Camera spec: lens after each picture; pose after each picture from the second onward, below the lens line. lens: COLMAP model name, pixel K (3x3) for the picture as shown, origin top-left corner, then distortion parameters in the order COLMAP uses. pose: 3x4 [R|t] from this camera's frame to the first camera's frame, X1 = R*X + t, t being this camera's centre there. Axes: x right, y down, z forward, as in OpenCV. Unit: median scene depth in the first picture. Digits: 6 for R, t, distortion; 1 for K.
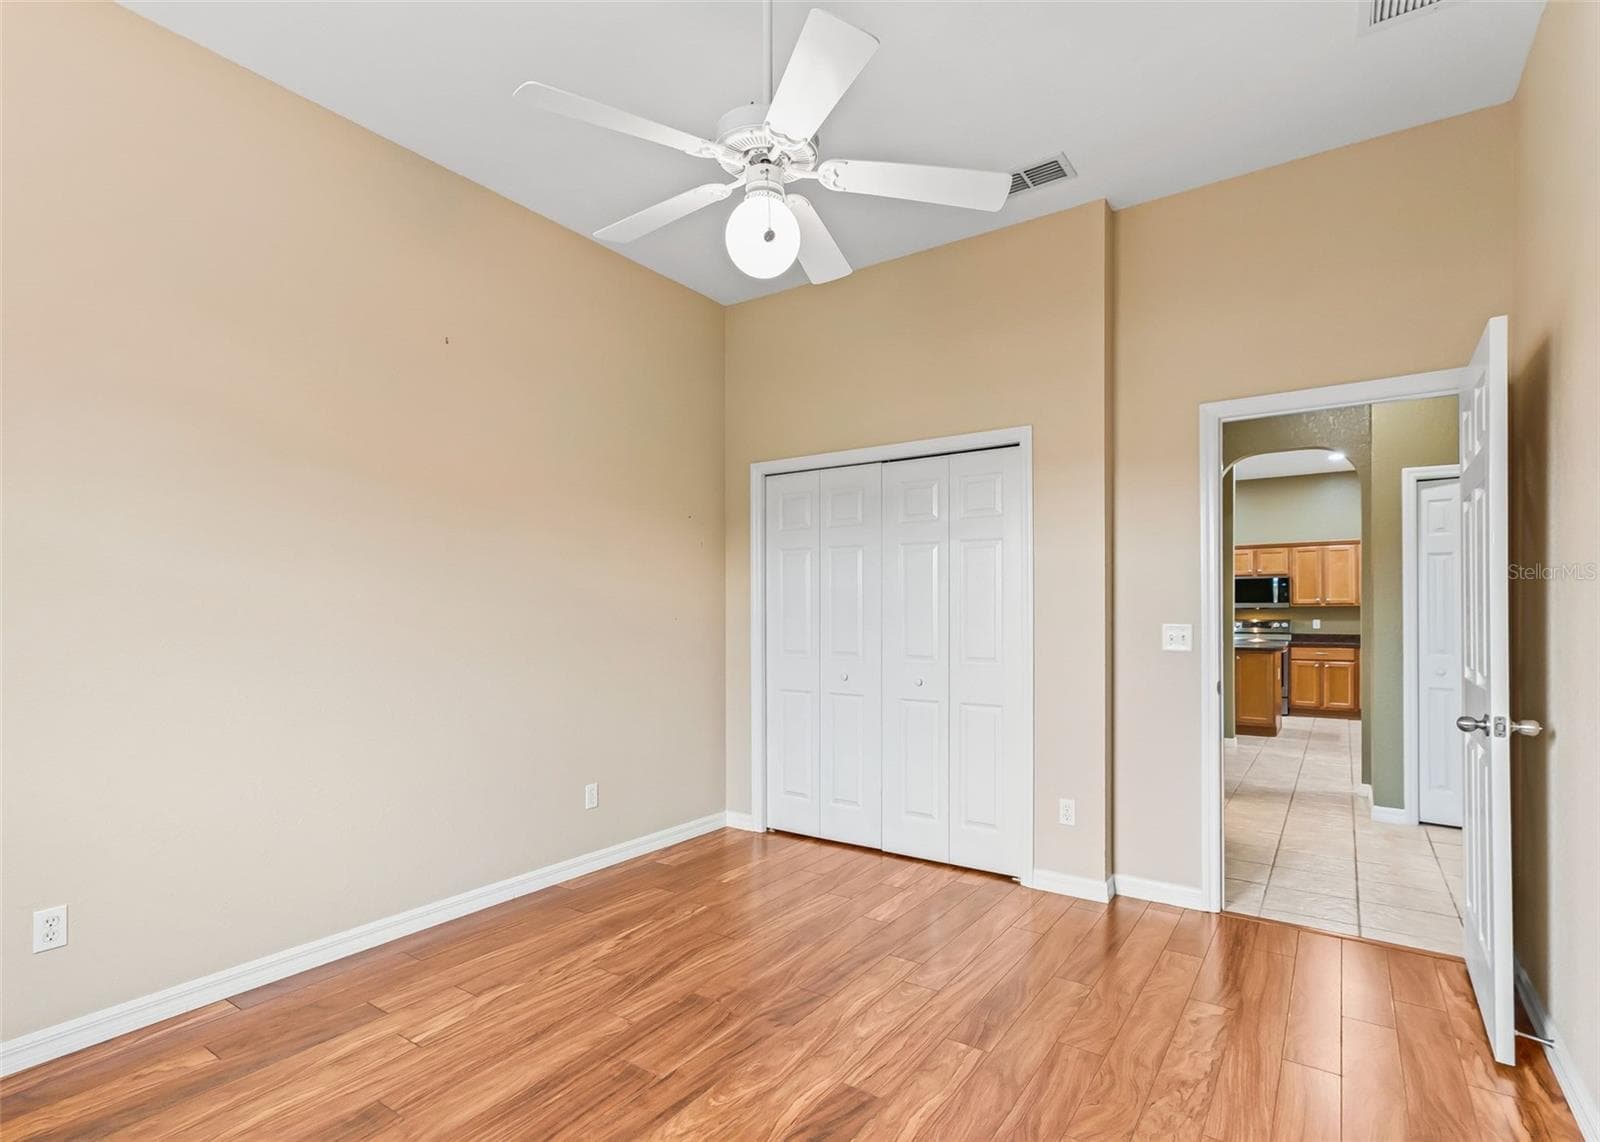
lens RADIAL K [[786.9, 0, 788.1], [0, 786.9, 607.2], [0, 0, 1]] dist [-0.001153, 0.000868]
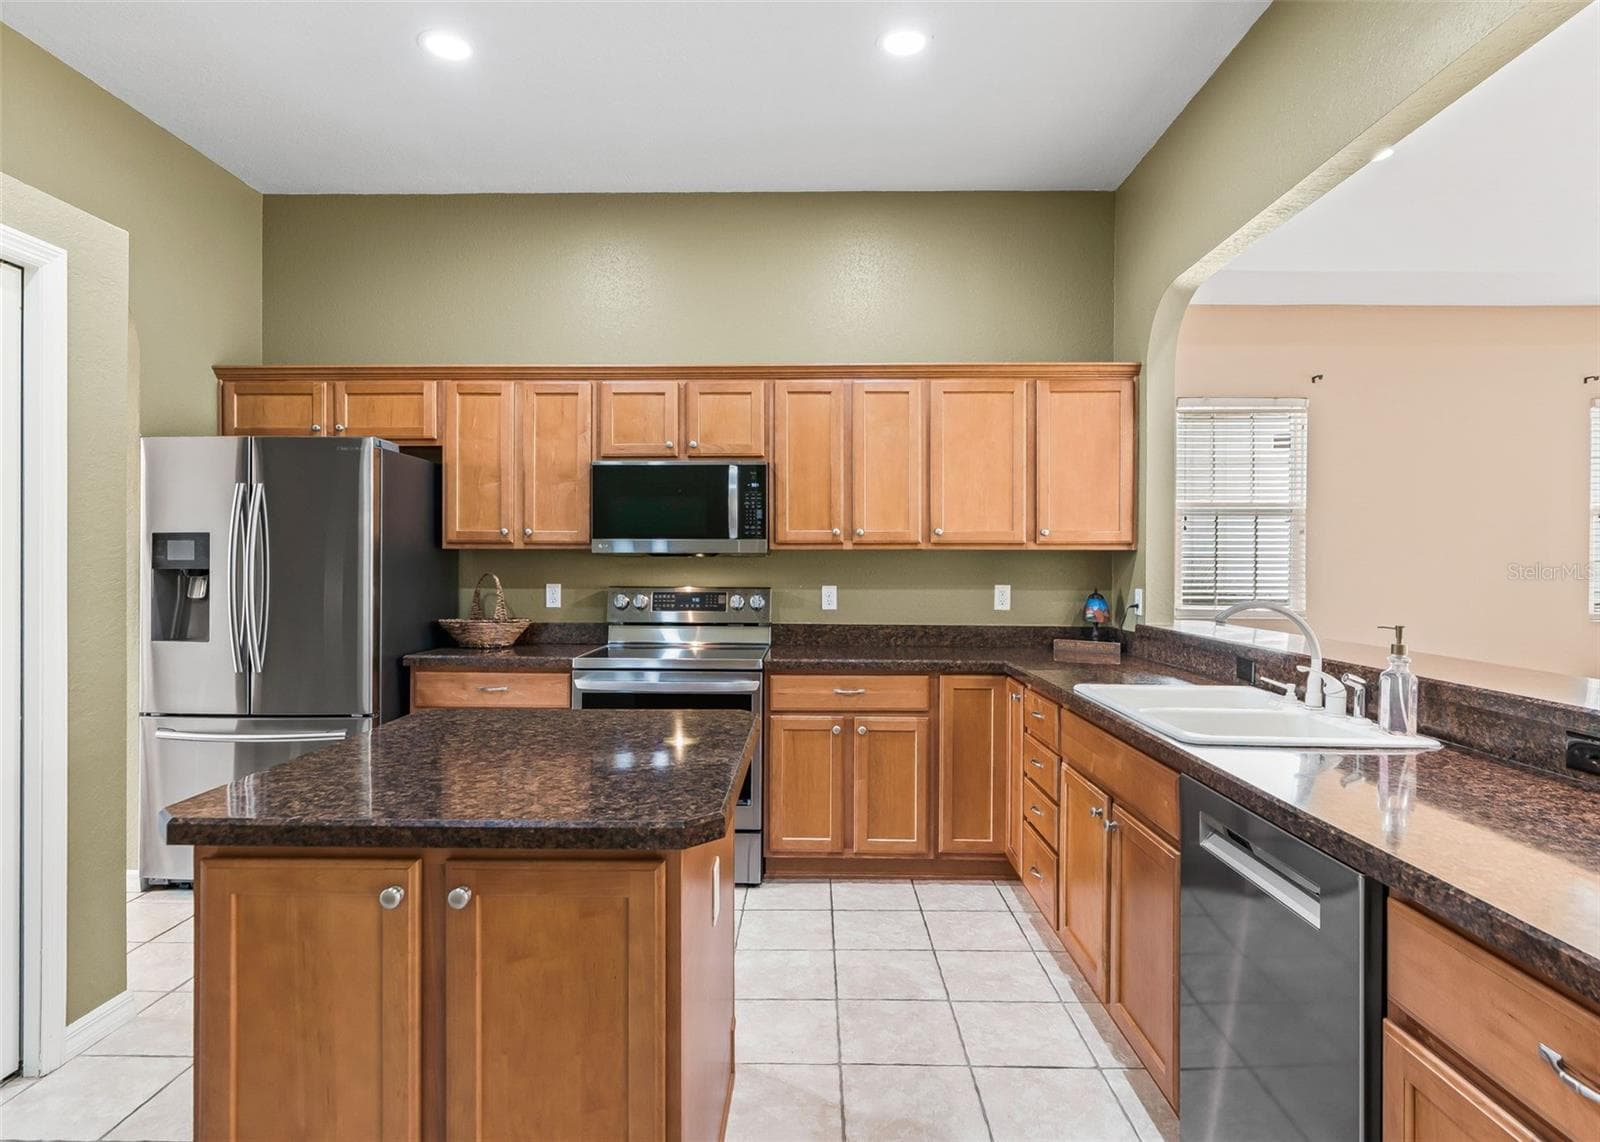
lens RADIAL K [[855.8, 0, 797.1], [0, 855.8, 558.9], [0, 0, 1]] dist [-0.008679, -0.000688]
pose [[0.829167, 0.002526, 0.558995, 0.446823], [-0.006150, 0.999970, 0.004604, 0.001227], [-0.558967, -0.007255, 0.829158, 0.695076]]
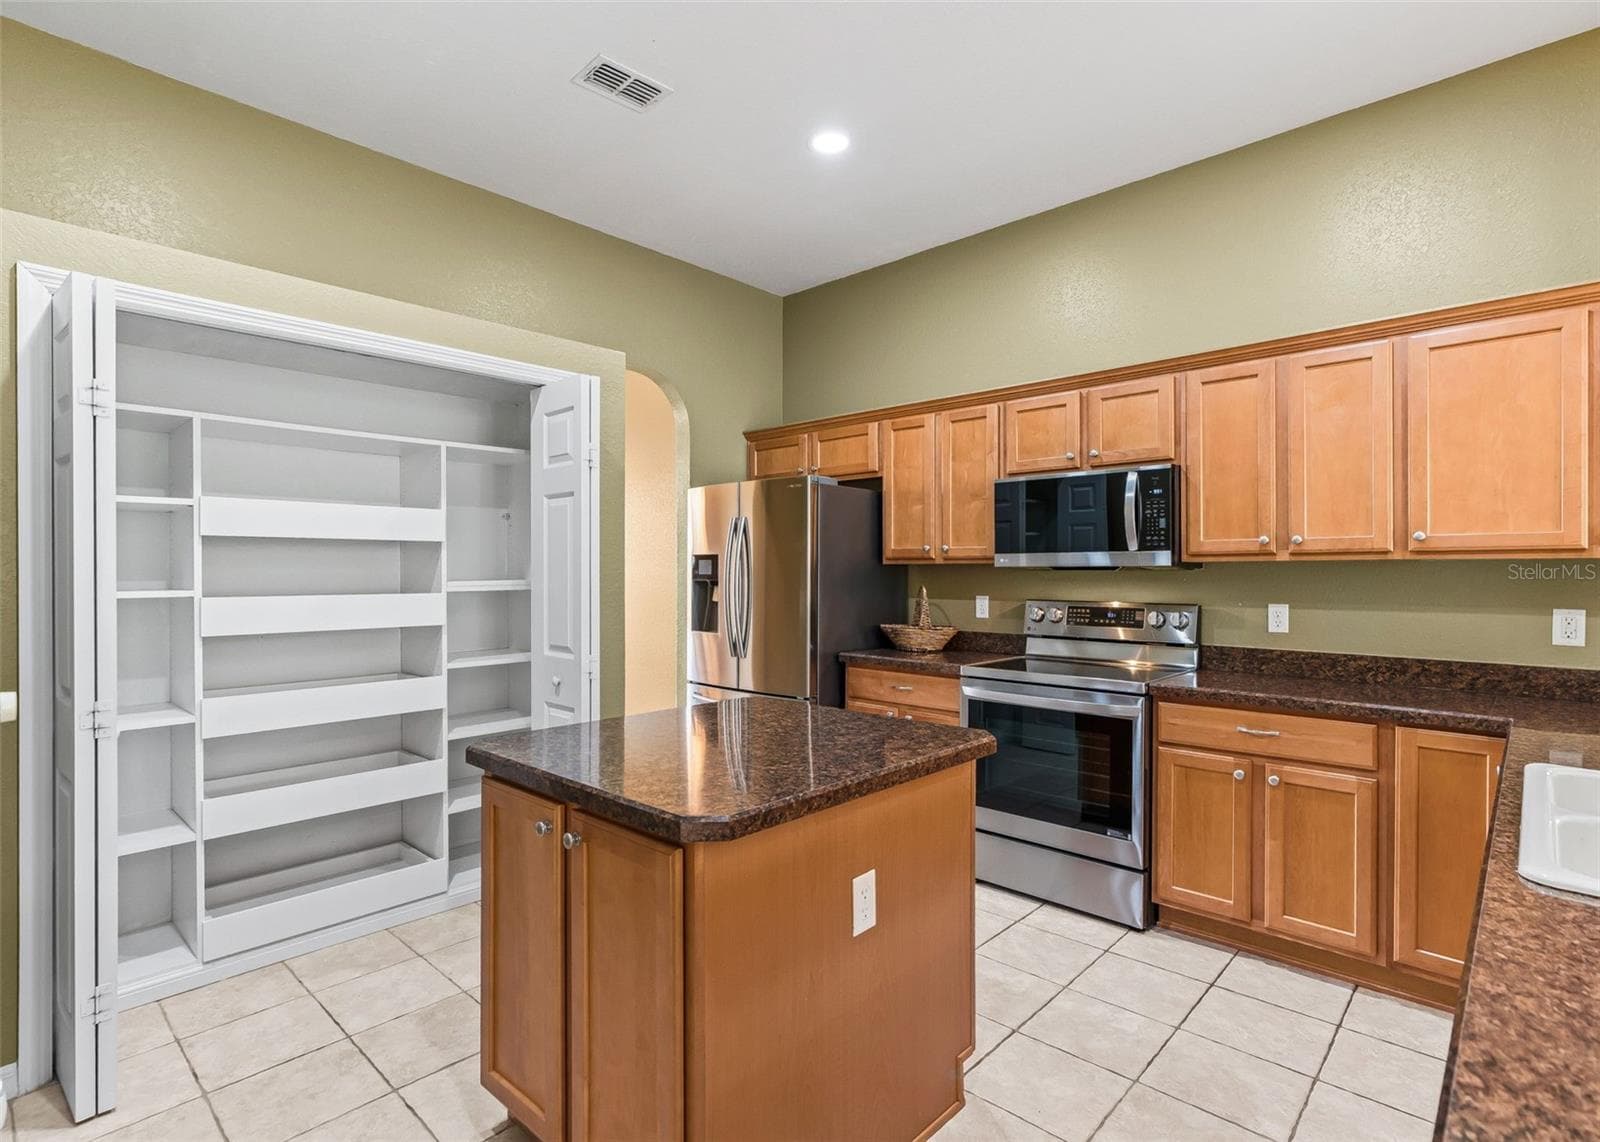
lens RADIAL K [[786.9, 0, 790.8], [0, 786.9, 569.9], [0, 0, 1]] dist [-0.001153, 0.000868]
pose [[0.990082, -0.000671, -0.140491, 0.540951], [0.001441, 0.999984, 0.005382, 0.000157], [0.140486, -0.005531, 0.990067, 0.685342]]
